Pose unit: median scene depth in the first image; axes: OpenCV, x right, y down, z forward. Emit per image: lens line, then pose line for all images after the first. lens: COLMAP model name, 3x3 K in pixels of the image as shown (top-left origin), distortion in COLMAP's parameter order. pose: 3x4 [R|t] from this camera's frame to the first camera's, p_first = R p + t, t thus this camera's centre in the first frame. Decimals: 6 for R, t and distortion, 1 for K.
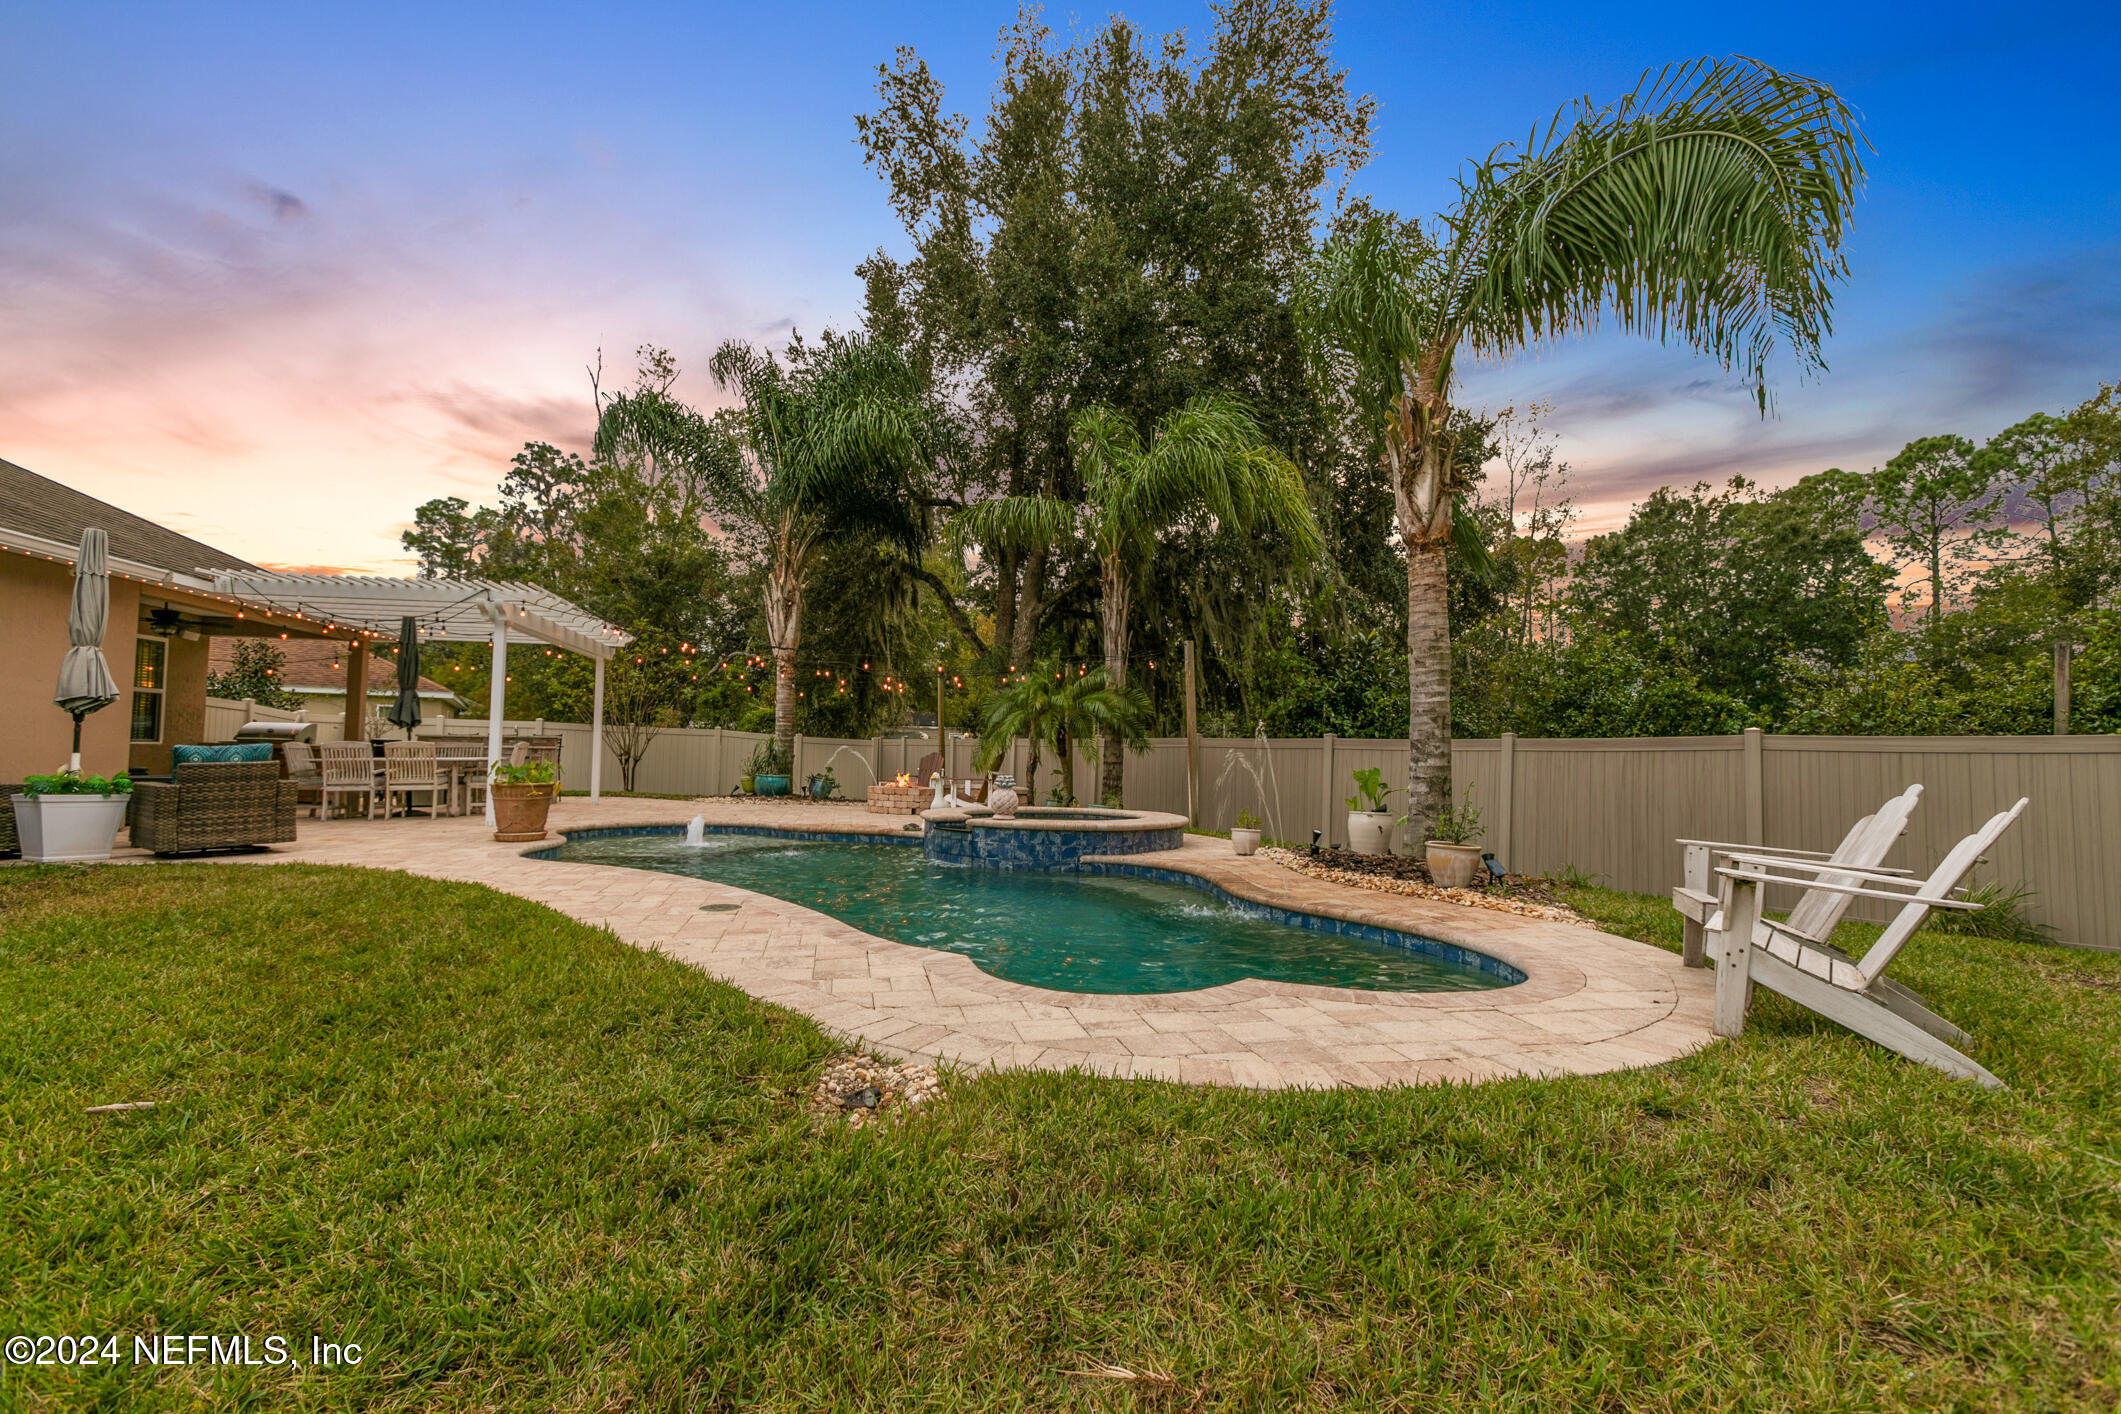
lens RADIAL K [[938.3, 0, 1060.5], [0, 938.3, 707.0], [0, 0, 1]] dist [-0.008895, -0.000008]
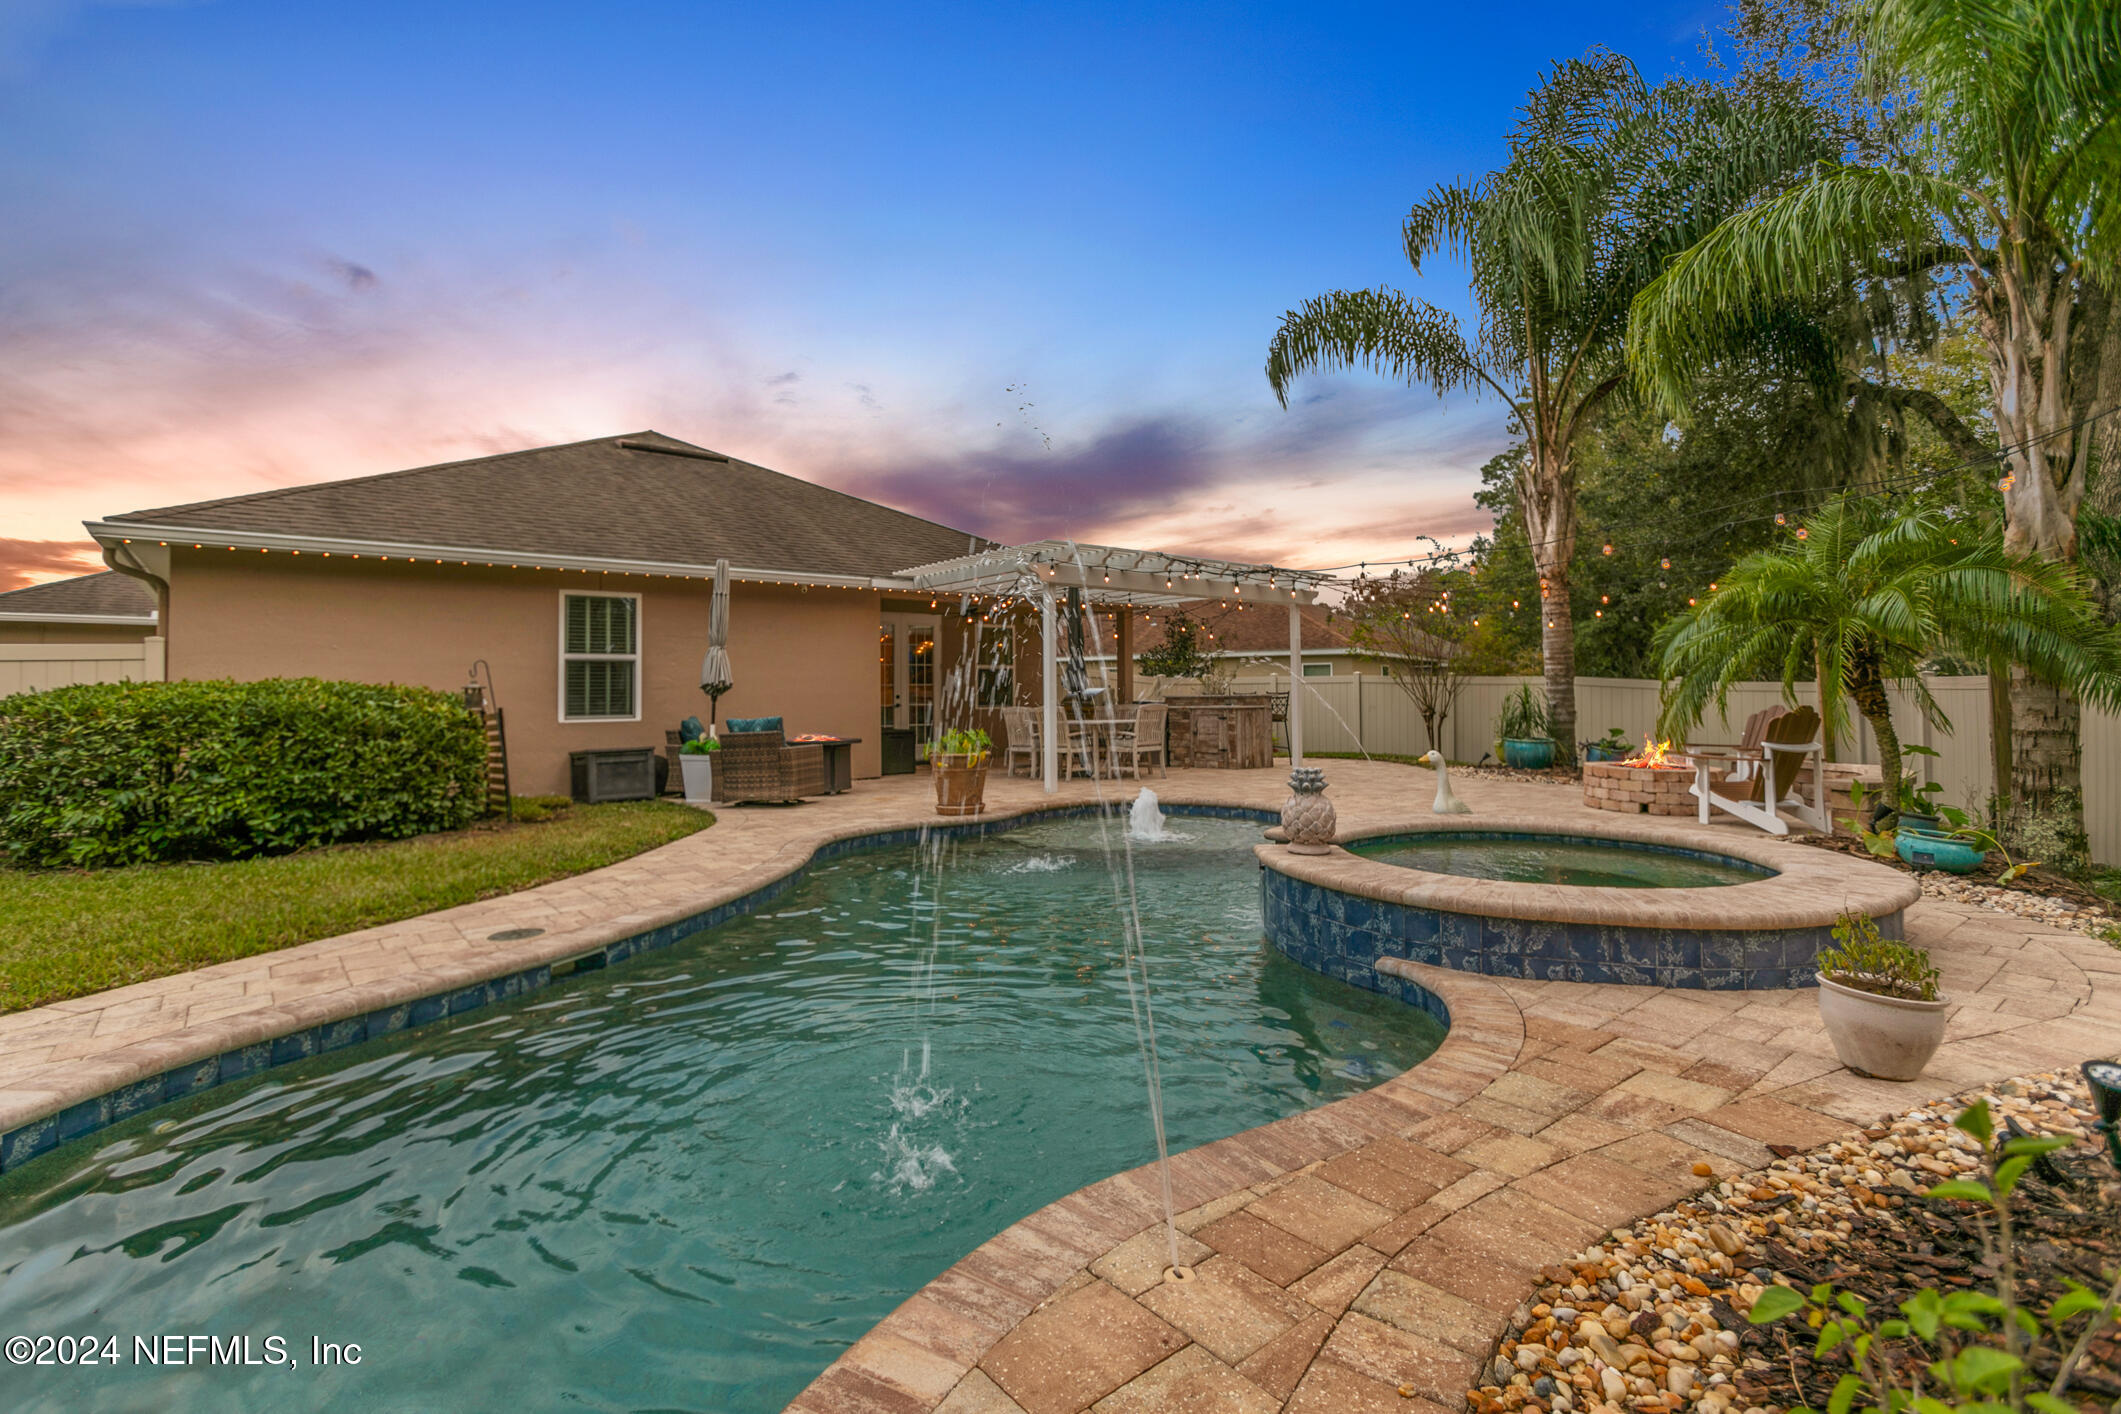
lens RADIAL K [[968.7, 0, 1061.9], [0, 968.7, 687.7], [0, 0, 1]] dist [0.002728, 0.001356]
pose [[0.464244, -0.026994, -0.885296, 0.316671], [0.059496, 0.998228, 0.000762, 0.018229], [0.883707, -0.053026, 0.465027, 0.567537]]
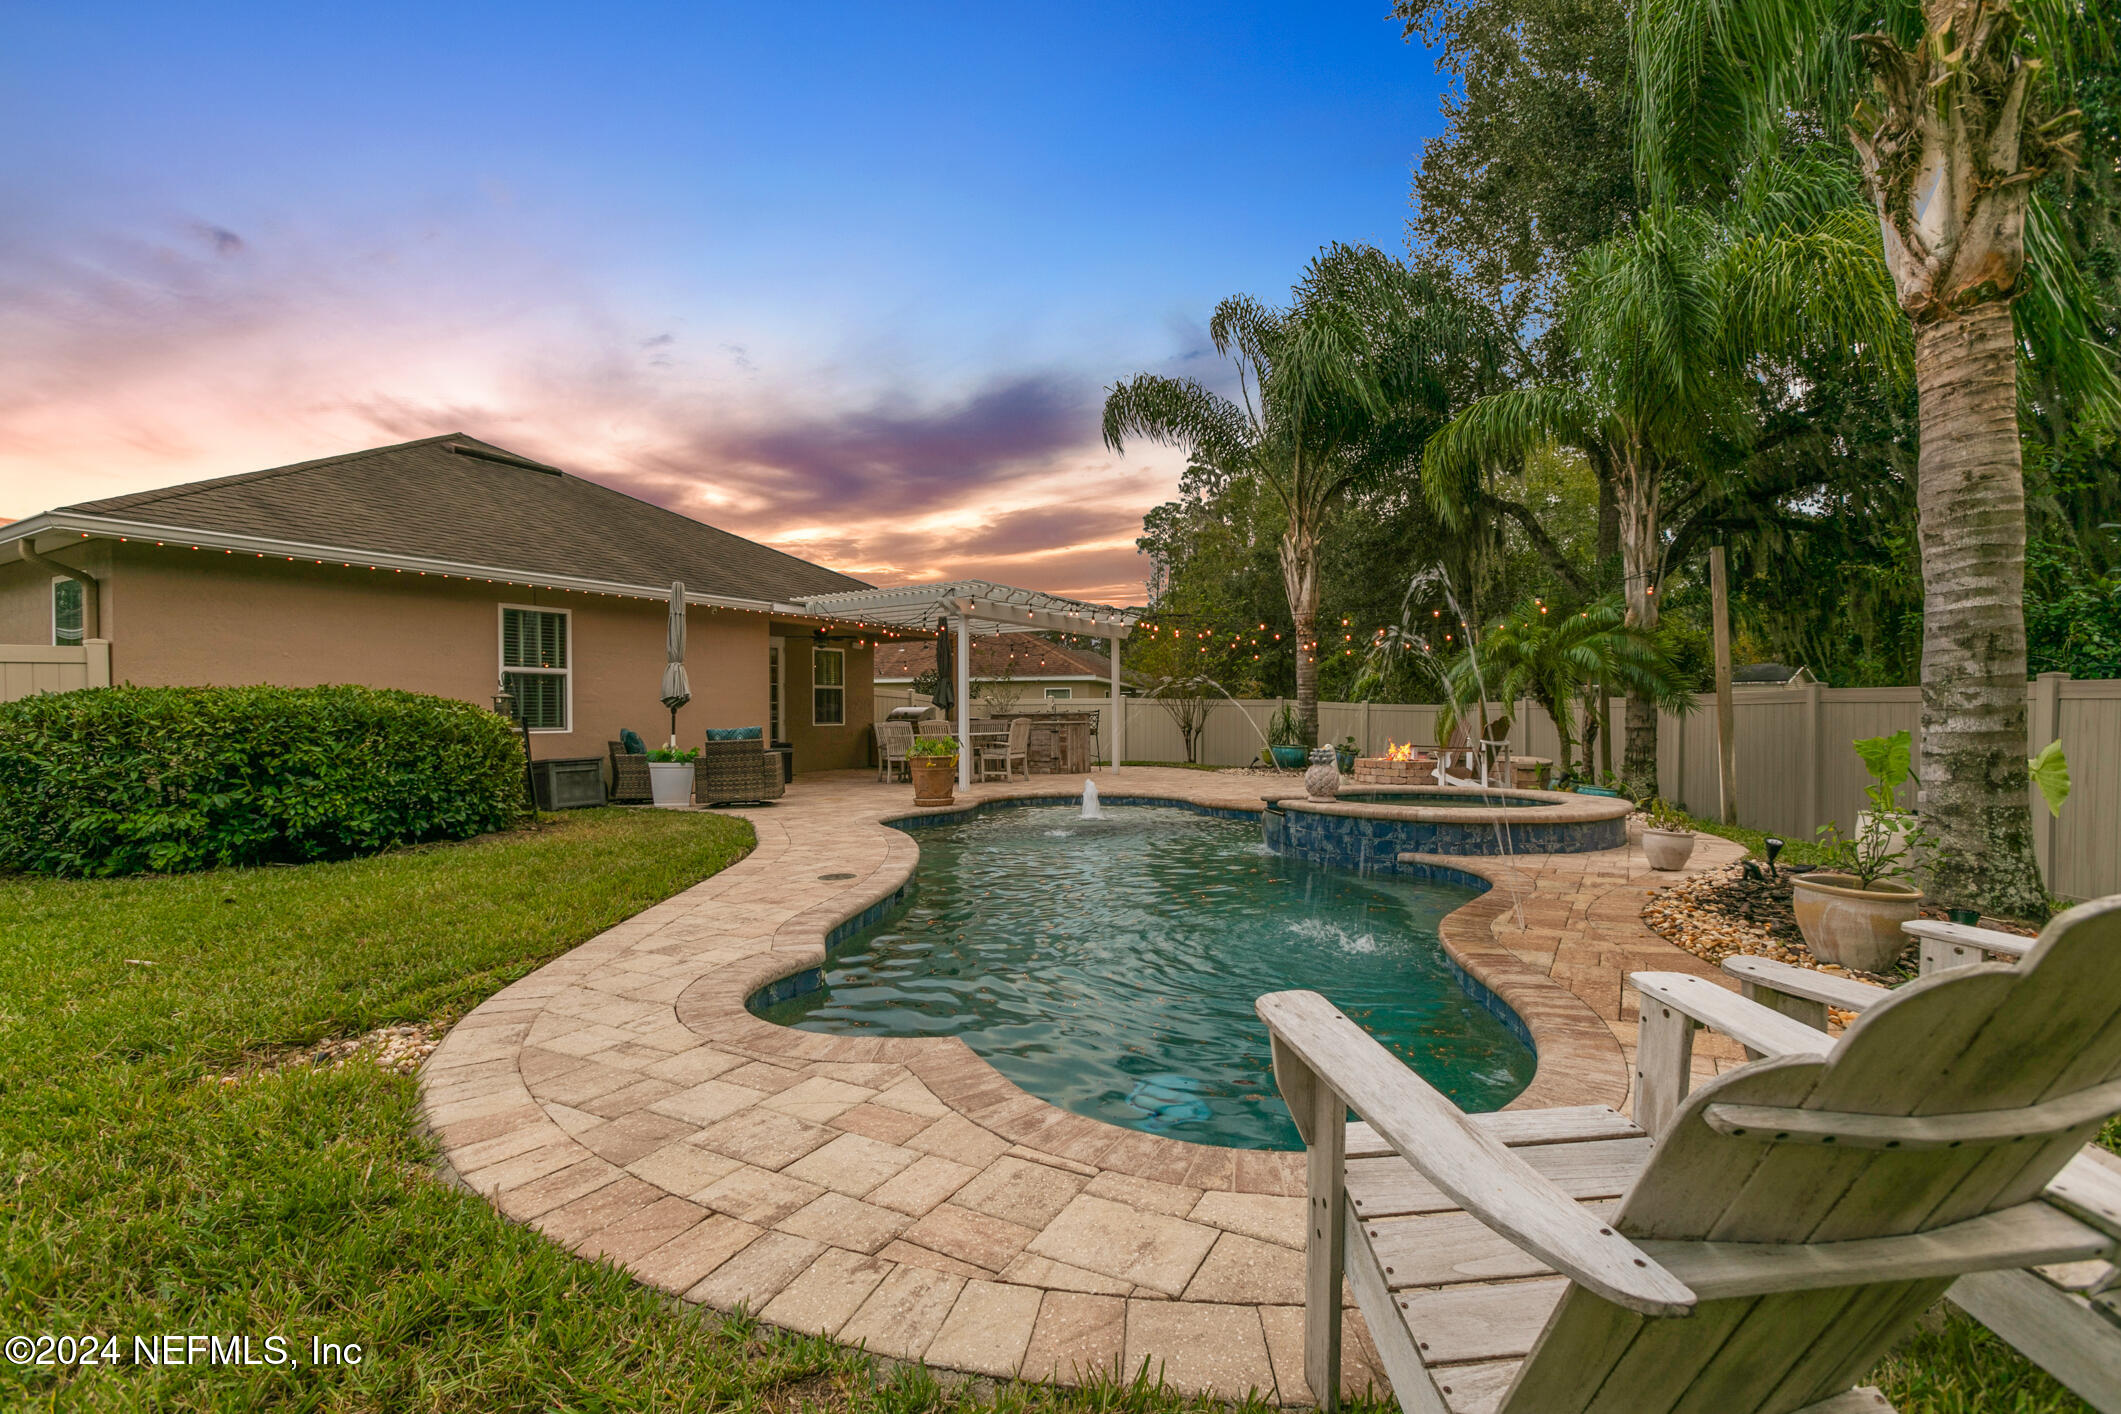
lens RADIAL K [[959.7, 0, 1060.6], [0, 959.7, 734.0], [0, 0, 1]] dist [-0.001615, -0.000269]
pose [[0.738797, -0.010121, -0.673852, 0.301479], [0.052227, 0.997740, 0.042274, 0.011798], [0.671902, -0.066425, 0.737656, 0.206895]]
